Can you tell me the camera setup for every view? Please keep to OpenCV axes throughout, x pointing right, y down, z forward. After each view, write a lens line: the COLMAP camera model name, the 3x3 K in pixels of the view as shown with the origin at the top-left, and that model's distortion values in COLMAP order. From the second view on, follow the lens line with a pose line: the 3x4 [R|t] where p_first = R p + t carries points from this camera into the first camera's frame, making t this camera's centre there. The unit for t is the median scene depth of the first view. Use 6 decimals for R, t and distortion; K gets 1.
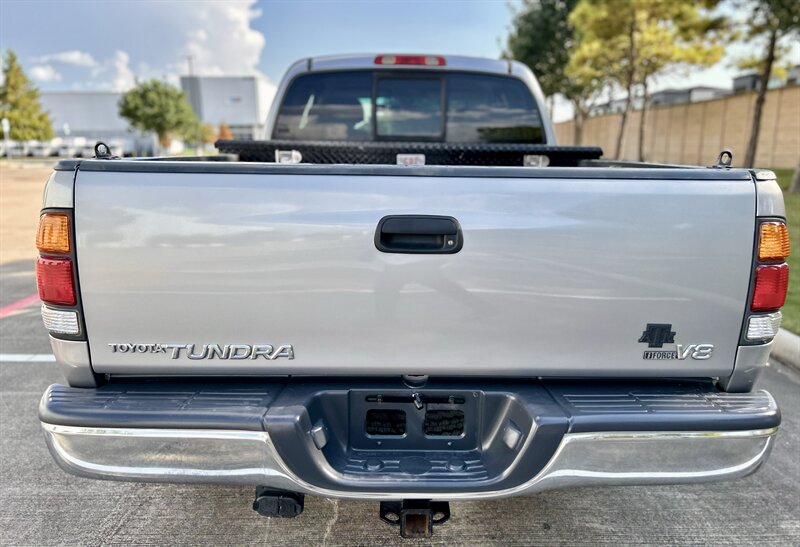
lens RADIAL K [[613.9, 0, 414.5], [0, 613.9, 288.6], [0, 0, 1]] dist [0.014760, -0.014919]
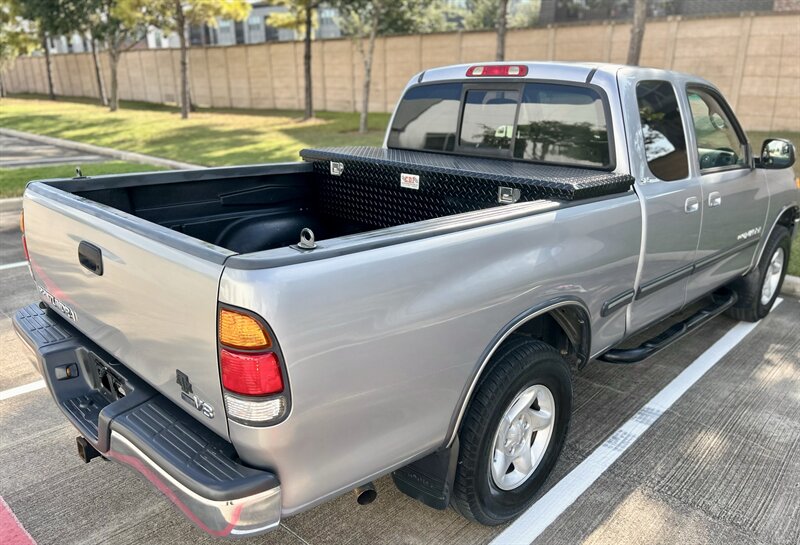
lens RADIAL K [[610.7, 0, 398.5], [0, 610.7, 290.8], [0, 0, 1]] dist [0.033825, -0.035635]
pose [[0.691807, 0.218802, -0.688134, 1.405797], [-0.170381, 0.975540, 0.138897, -0.312161], [0.701693, 0.021155, 0.712165, 0.464701]]
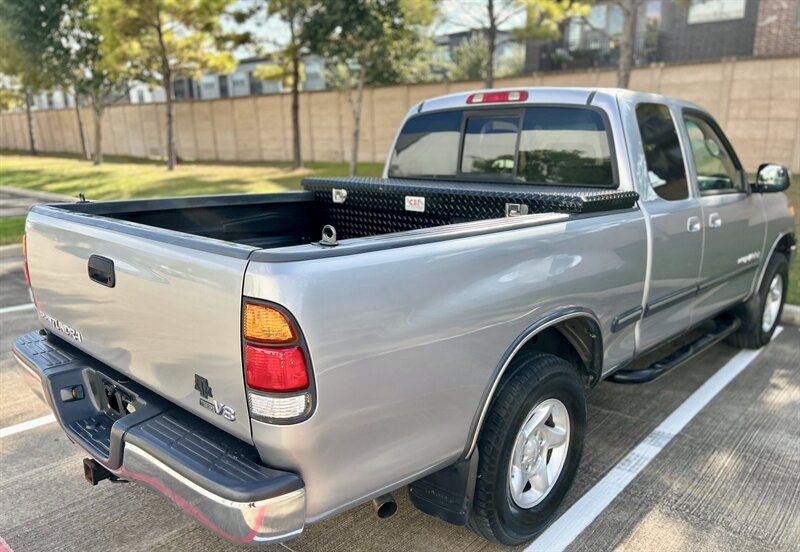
lens RADIAL K [[623.5, 0, 402.8], [0, 623.5, 309.0], [0, 0, 1]] dist [0.031028, -0.031803]
pose [[0.712404, 0.164844, -0.682134, 1.396636], [-0.153218, 0.985106, 0.078042, -0.205892], [0.684839, 0.048917, 0.727051, 0.414511]]
